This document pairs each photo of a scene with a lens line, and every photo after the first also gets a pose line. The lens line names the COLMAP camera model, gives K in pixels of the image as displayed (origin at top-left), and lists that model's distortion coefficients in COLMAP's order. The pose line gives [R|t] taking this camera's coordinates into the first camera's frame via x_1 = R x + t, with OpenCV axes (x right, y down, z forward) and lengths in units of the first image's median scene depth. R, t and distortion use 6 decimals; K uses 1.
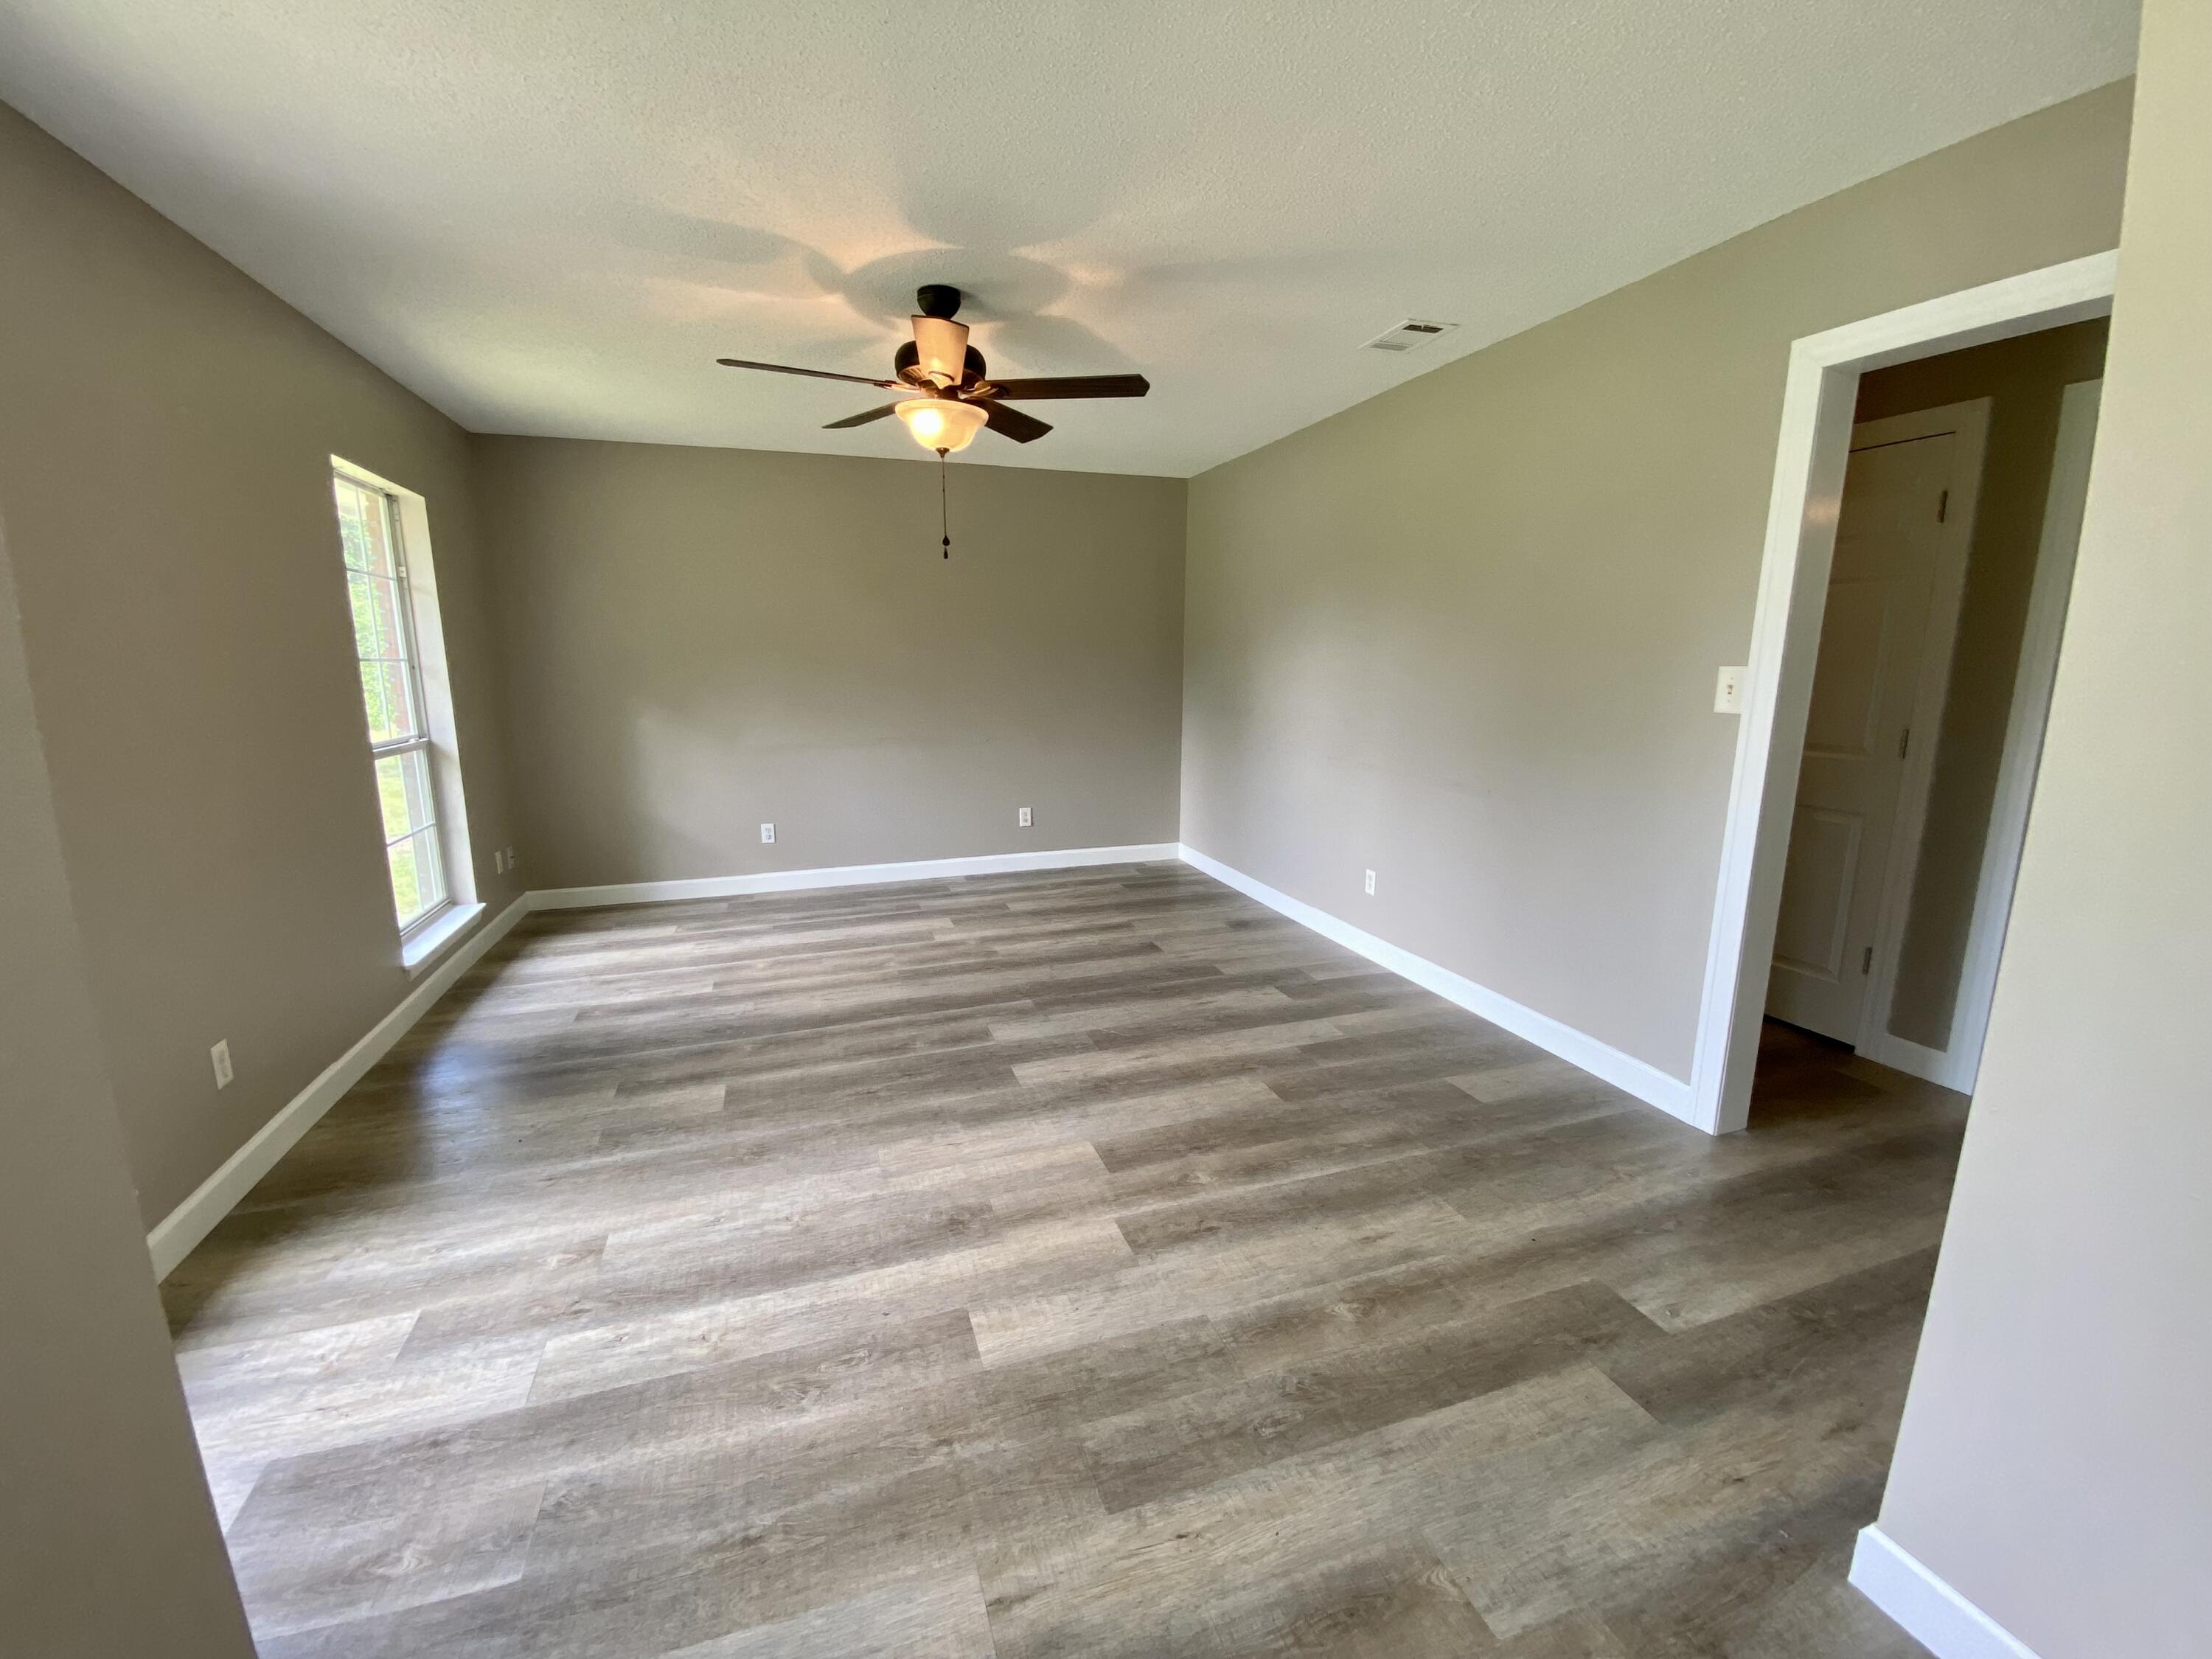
lens RADIAL K [[895.1, 0, 1100.0], [0, 895.1, 838.4], [0, 0, 1]] dist [0.023045, -0.018573]
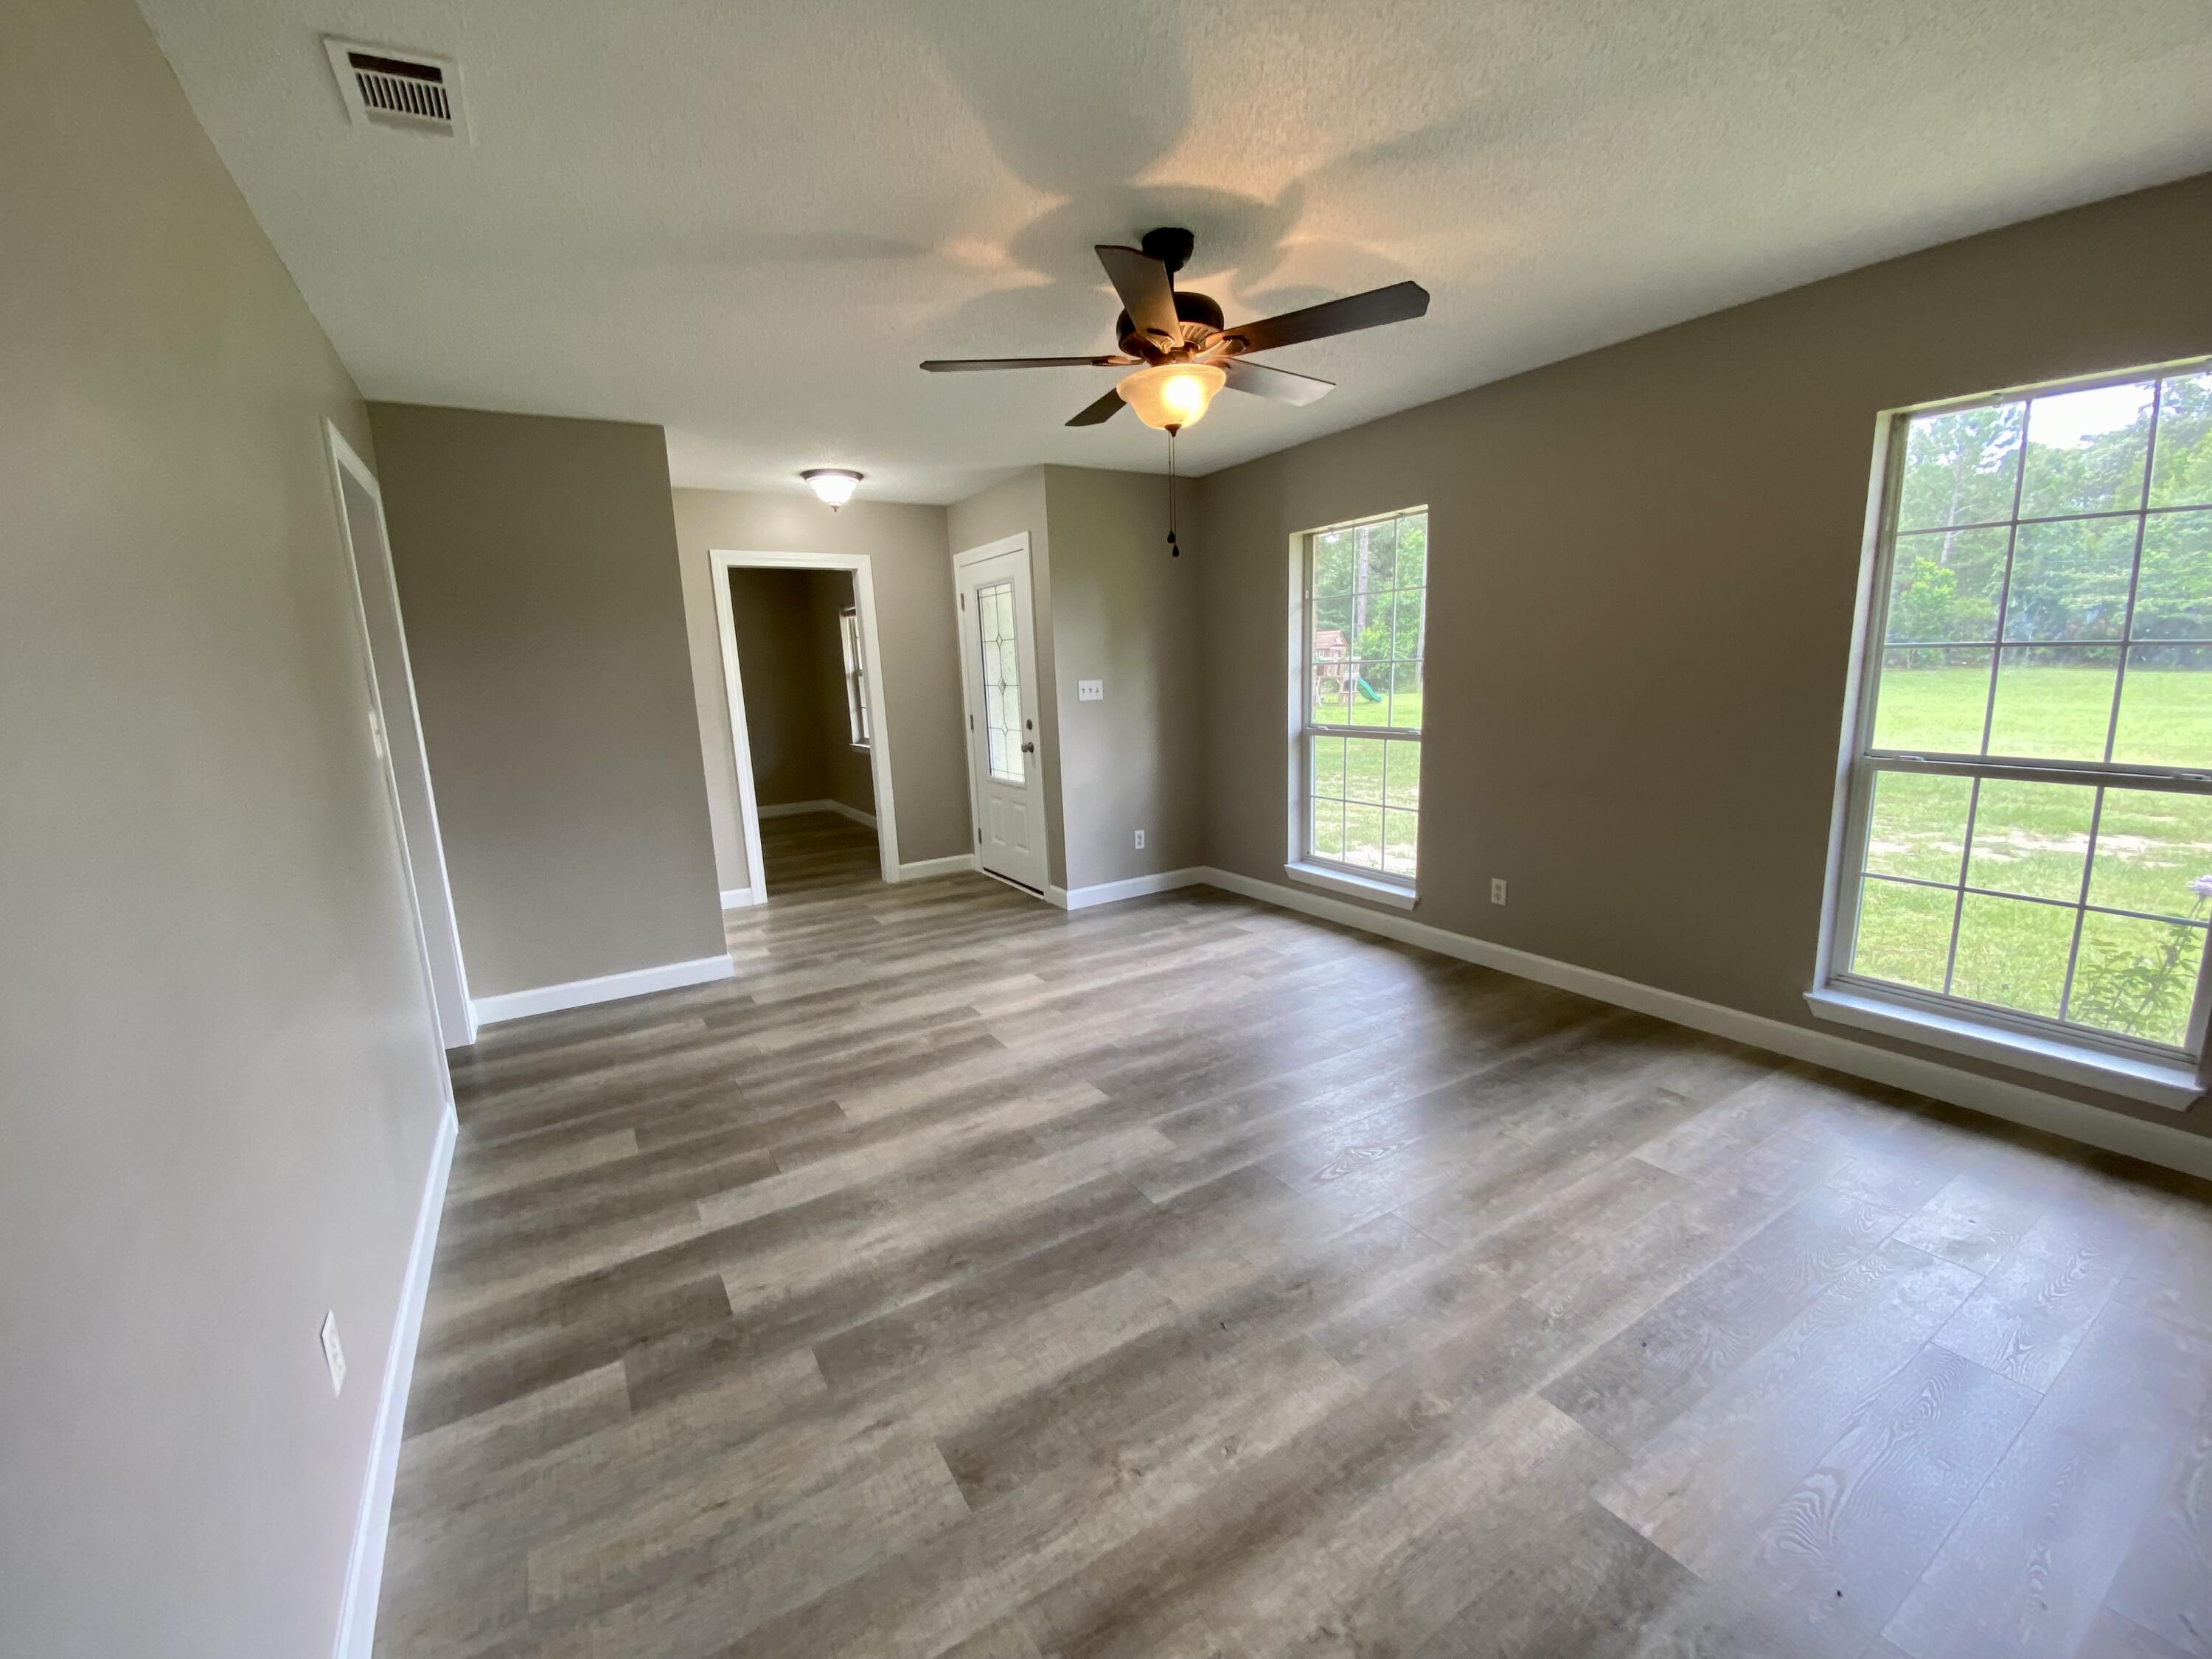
lens RADIAL K [[940.6, 0, 1115.8], [0, 940.6, 831.7], [0, 0, 1]] dist [0.000879, -0.022837]
pose [[-0.973837, 0.073466, -0.215043, 0.070819], [-0.008671, 0.933598, 0.358218, -0.292069], [0.227081, 0.350711, -0.908535, 1.422870]]
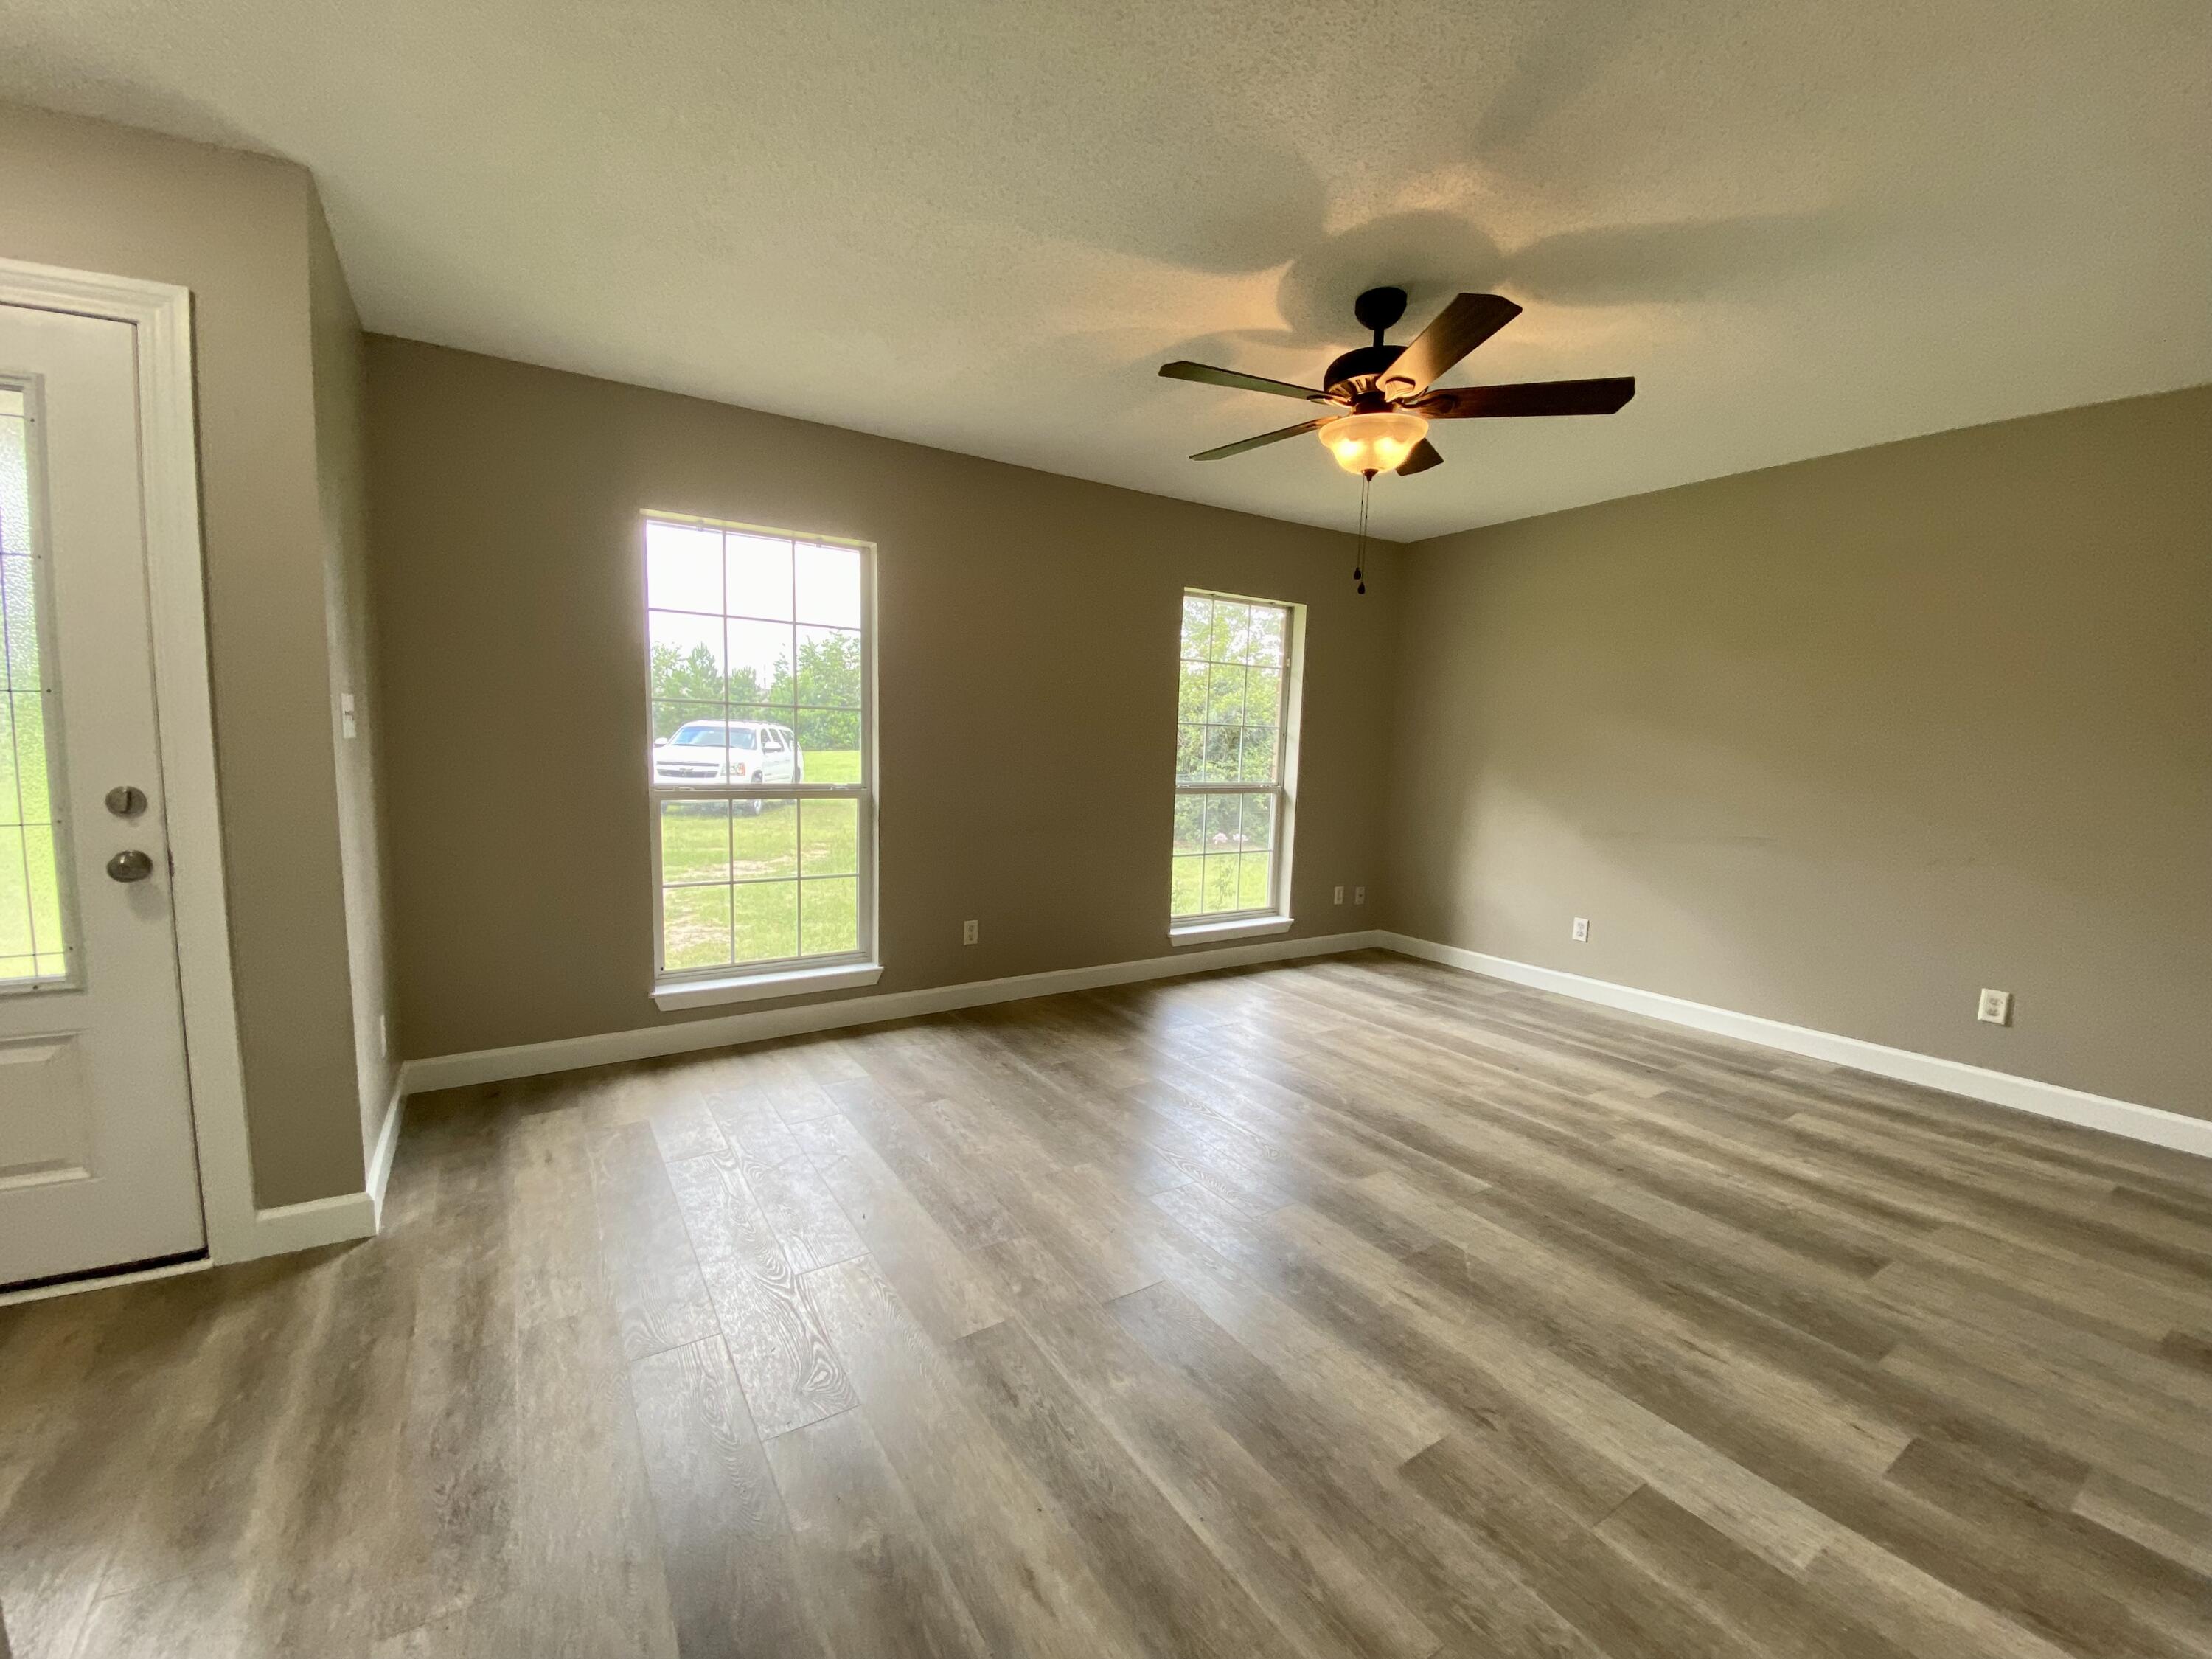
lens RADIAL K [[895.1, 0, 1100.0], [0, 895.1, 838.4], [0, 0, 1]] dist [0.023045, -0.018573]
pose [[0.249205, 0.120364, -0.960942, 0.478316], [-0.215682, 0.974224, 0.066094, -0.068551], [0.944128, 0.190787, 0.268742, 0.425495]]
